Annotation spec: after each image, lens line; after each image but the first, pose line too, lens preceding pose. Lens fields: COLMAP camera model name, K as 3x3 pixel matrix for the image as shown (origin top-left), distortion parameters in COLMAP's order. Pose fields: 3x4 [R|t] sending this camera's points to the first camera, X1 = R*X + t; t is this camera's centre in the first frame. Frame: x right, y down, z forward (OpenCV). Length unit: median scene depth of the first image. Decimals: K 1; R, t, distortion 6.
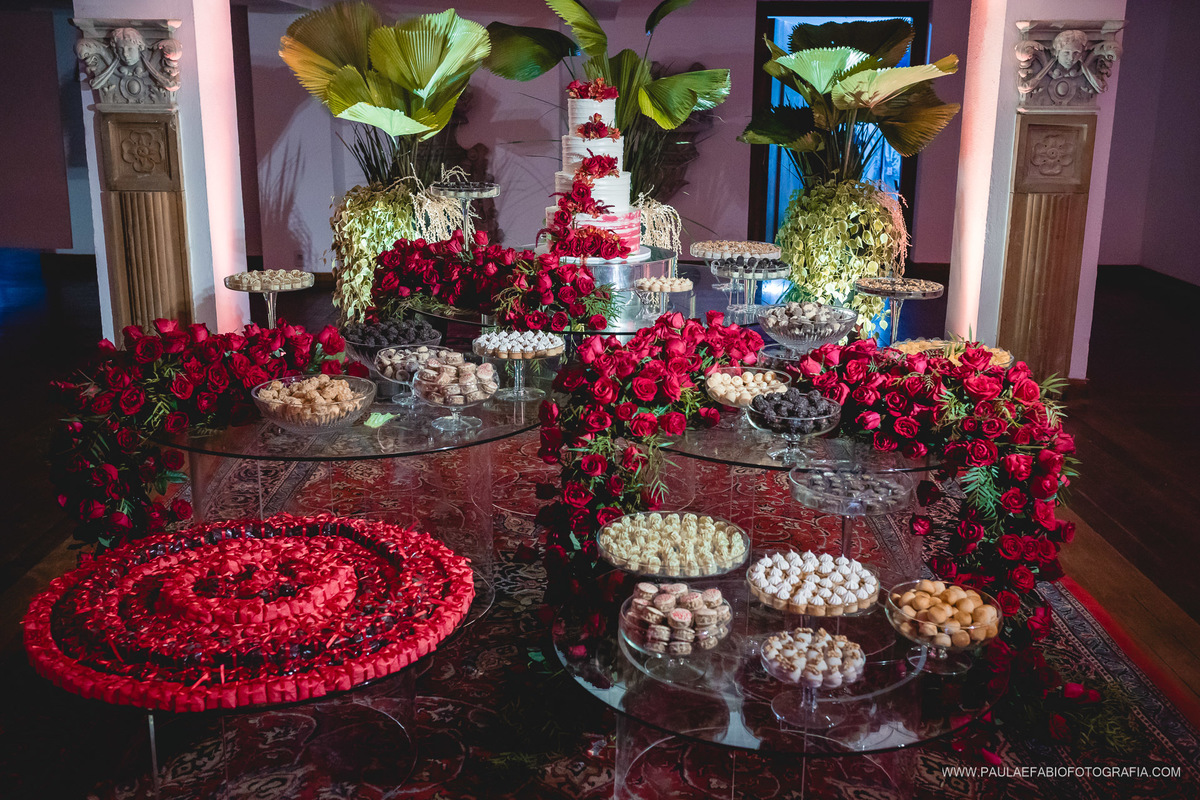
lens RADIAL K [[1207.2, 0, 600.0], [0, 1207.2, 400.0], [0, 0, 1]] dist [0.060393, 0.002066]
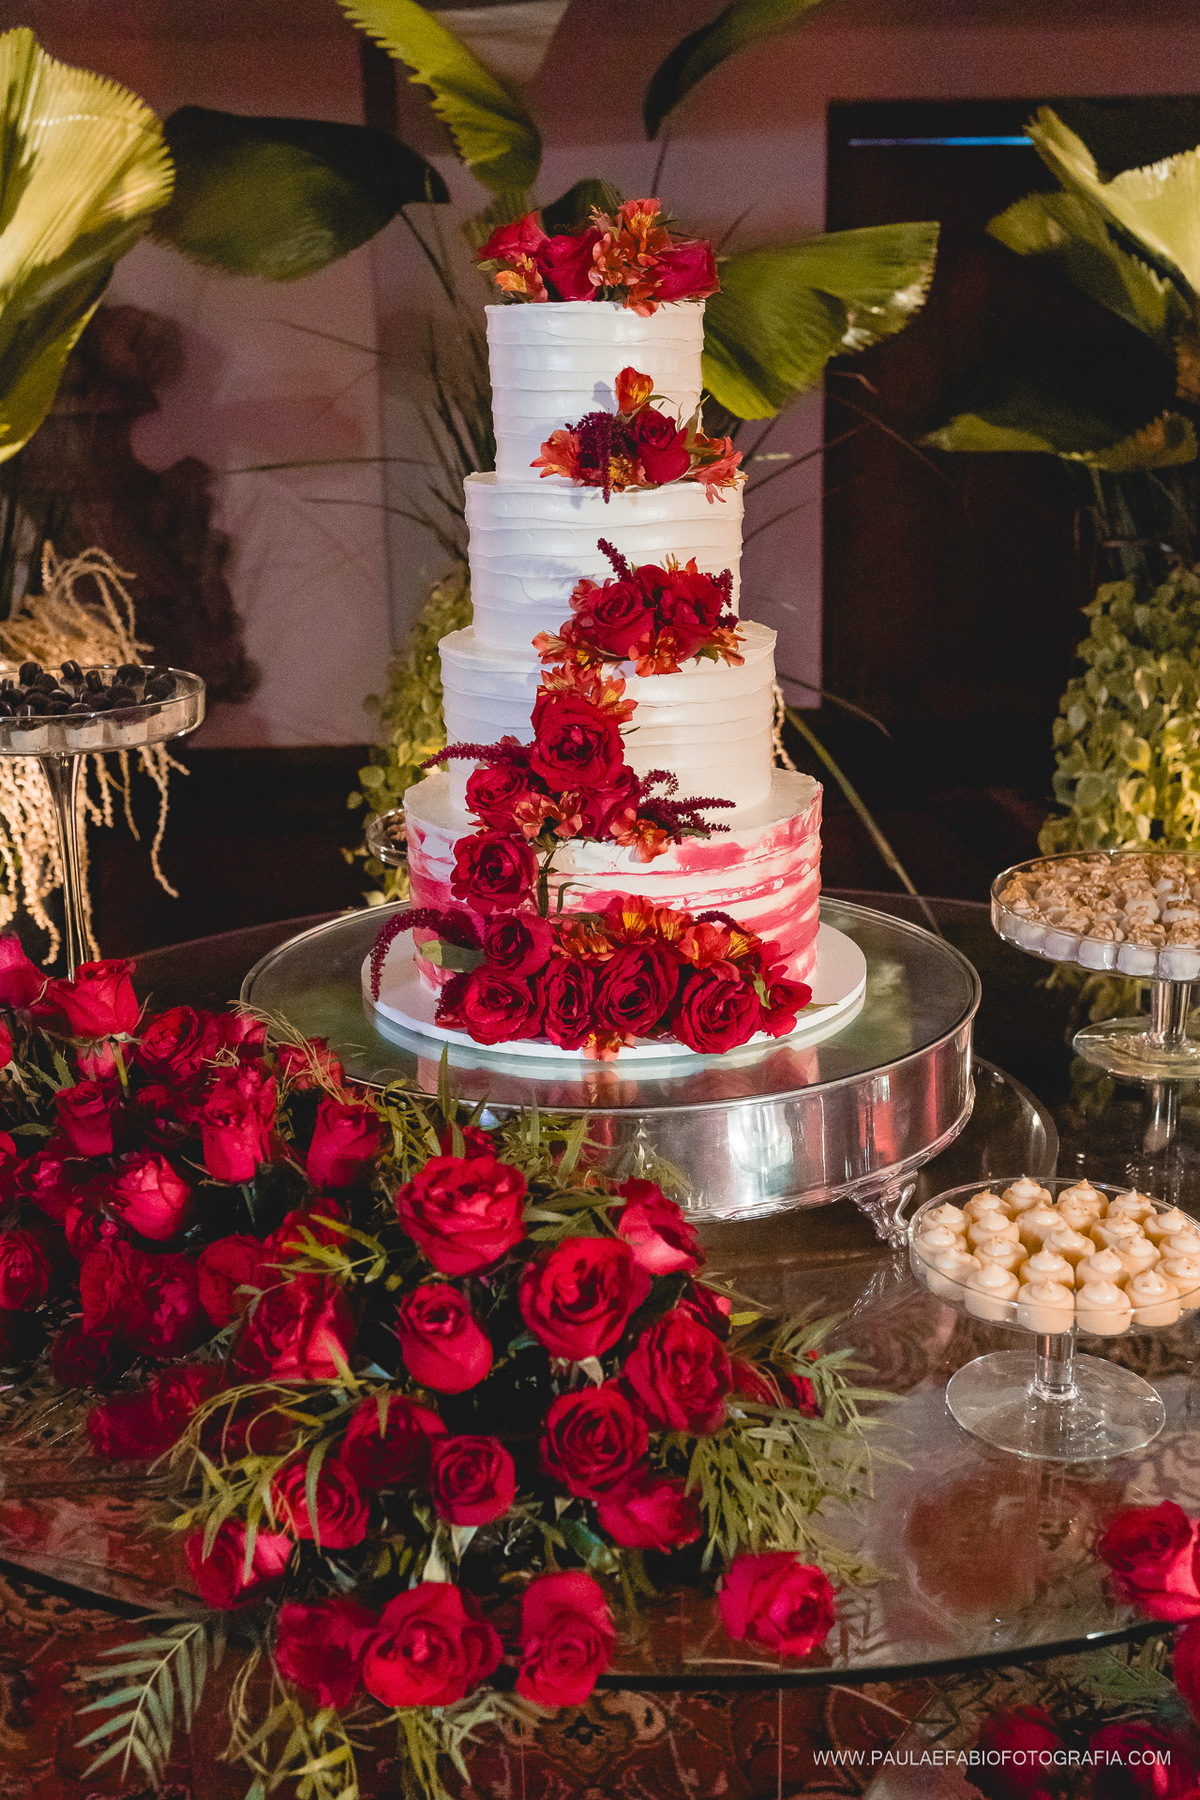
lens RADIAL K [[1874.2, 0, 600.0], [0, 1874.2, 900.0], [0, 0, 1]] dist [0.006767, -0.001889]
pose [[0.995229, -0.050326, 0.083588, -0.039749], [0.046973, 0.998029, 0.041607, -0.156573], [-0.085517, -0.037482, 0.995631, 0.664987]]
